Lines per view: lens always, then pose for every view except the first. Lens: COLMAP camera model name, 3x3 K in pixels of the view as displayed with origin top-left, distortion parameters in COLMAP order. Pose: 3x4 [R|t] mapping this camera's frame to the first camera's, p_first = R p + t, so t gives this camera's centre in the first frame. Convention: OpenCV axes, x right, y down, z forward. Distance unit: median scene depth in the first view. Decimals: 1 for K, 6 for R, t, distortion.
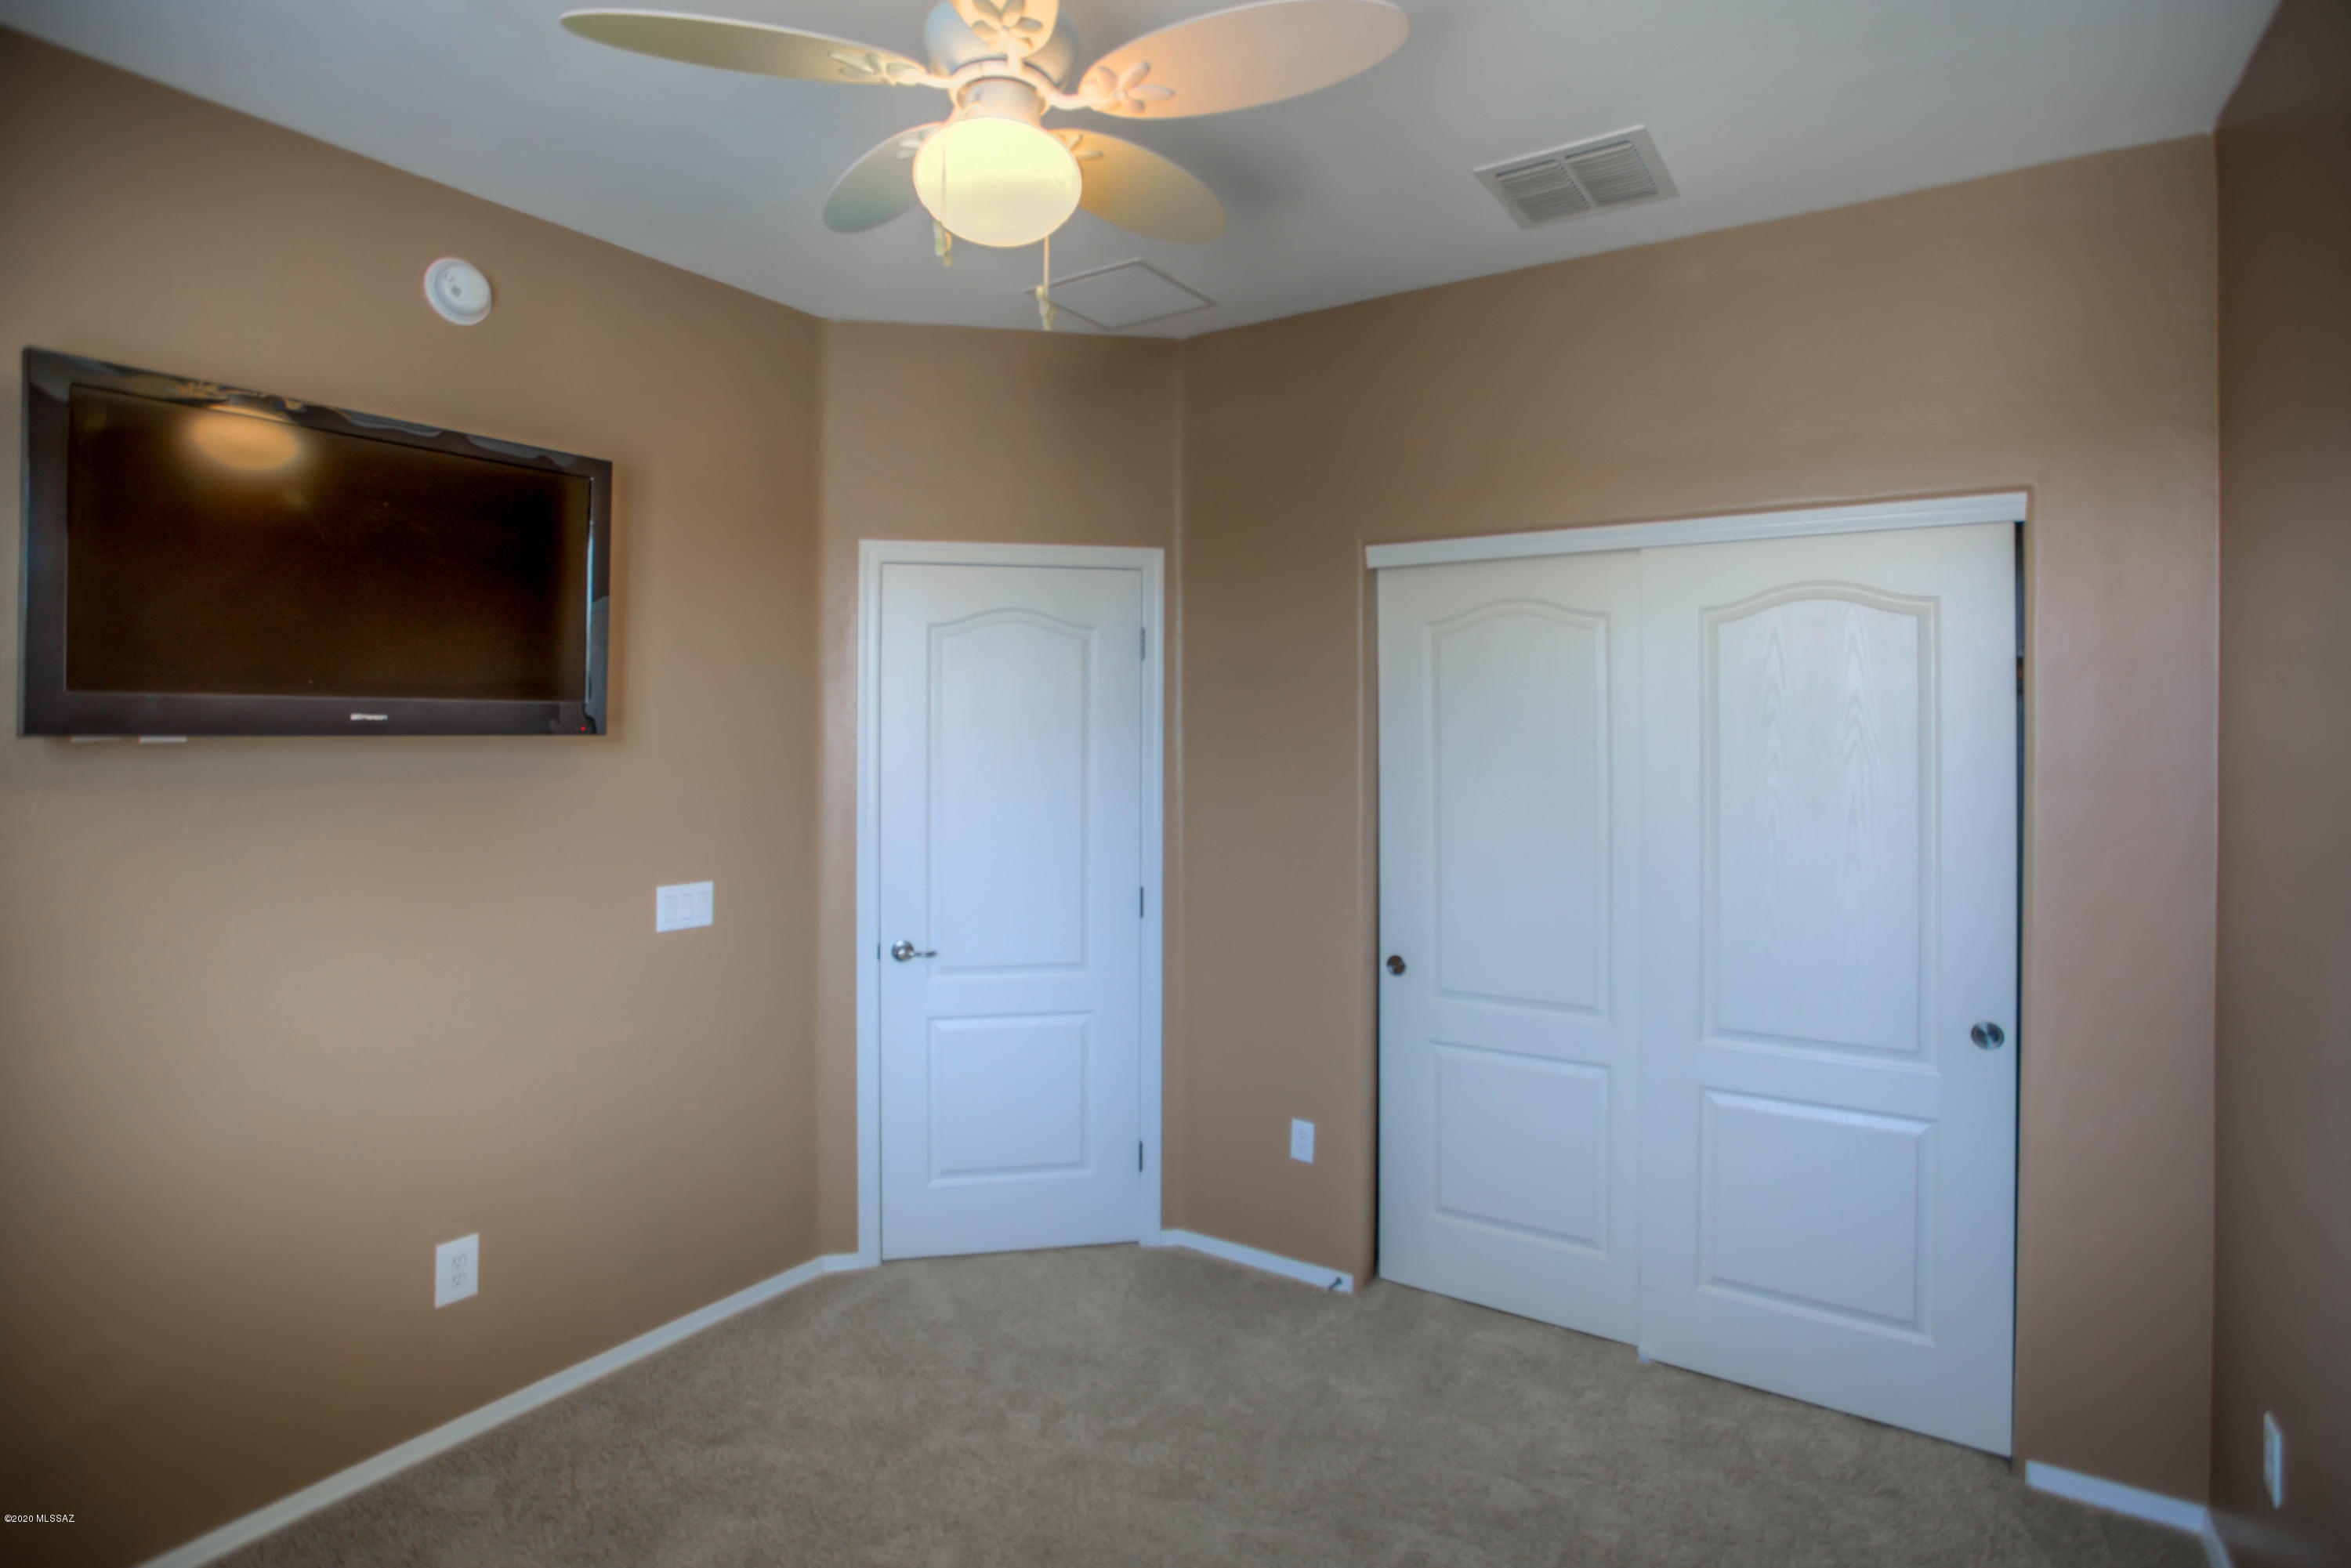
lens RADIAL K [[1189.0, 0, 1168.4], [0, 1189.0, 730.6], [0, 0, 1]] dist [-0.057077, 0.024935]
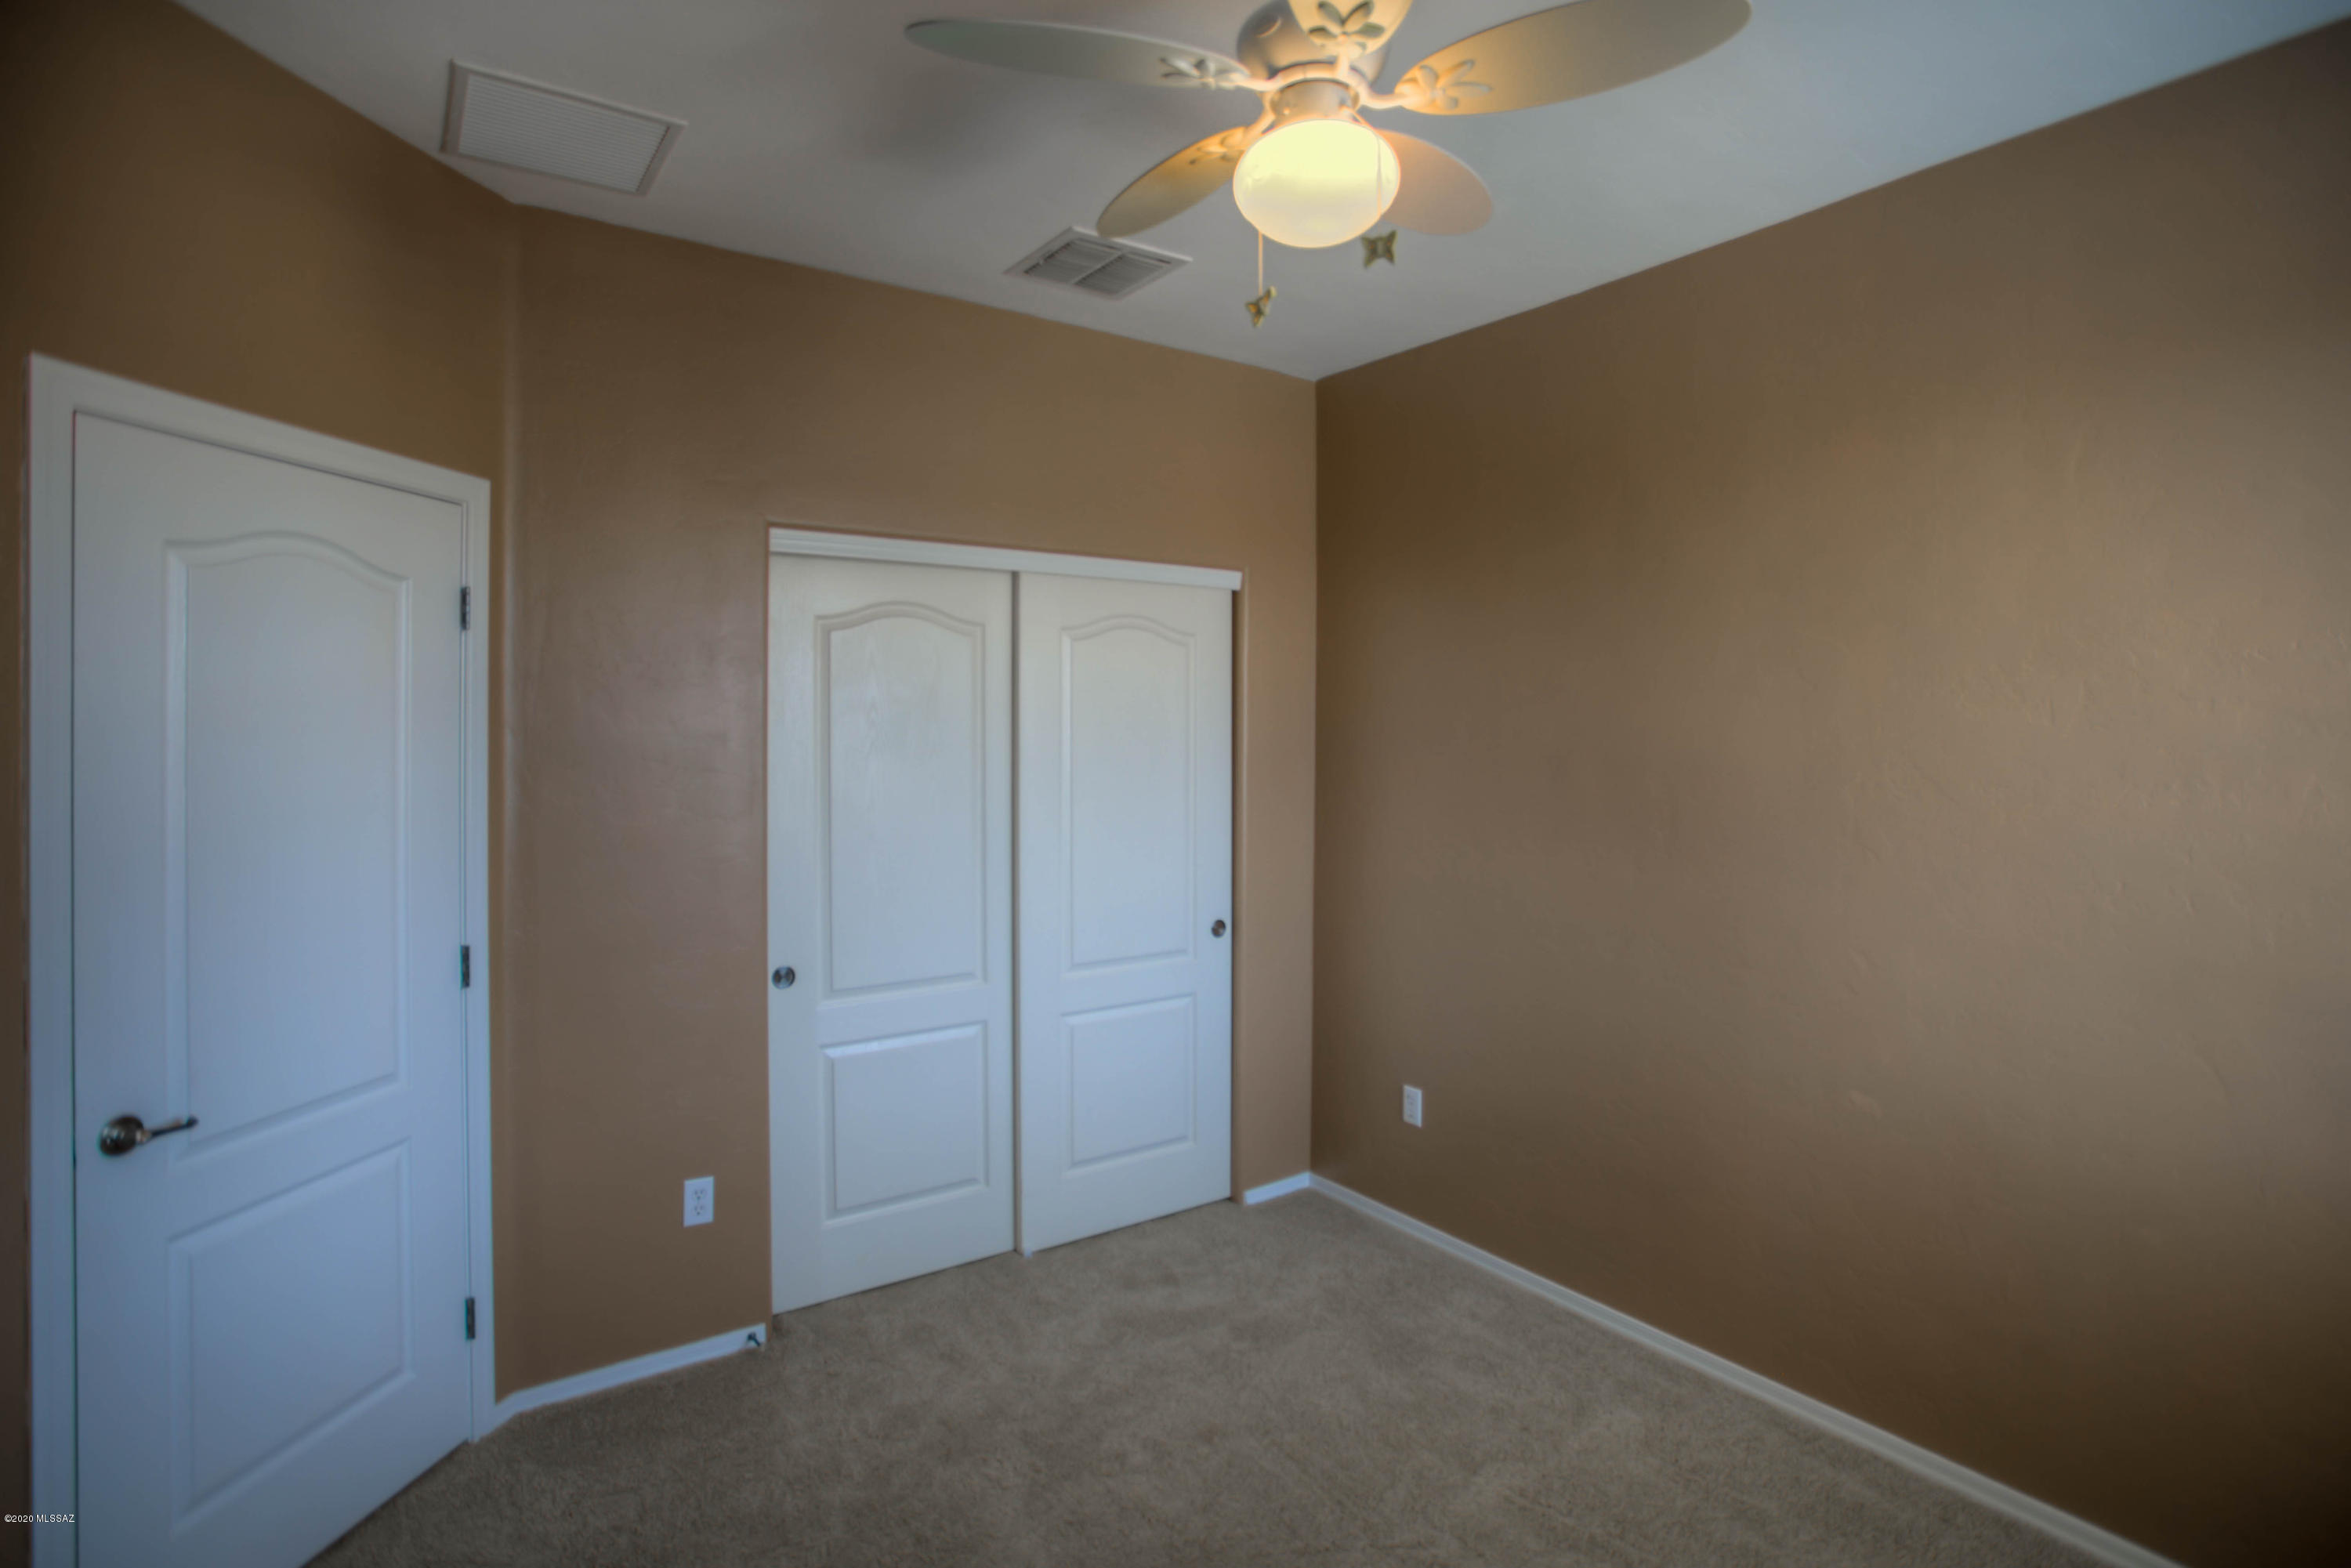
lens RADIAL K [[1176.8, 0, 1170.1], [0, 1176.8, 745.2], [0, 0, 1]] dist [-0.060991, 0.024350]
pose [[0.364620, -0.016545, 0.931009, -0.548943], [0.000572, 0.999846, 0.017544, -0.002436], [-0.931156, -0.005865, 0.364573, 0.371563]]
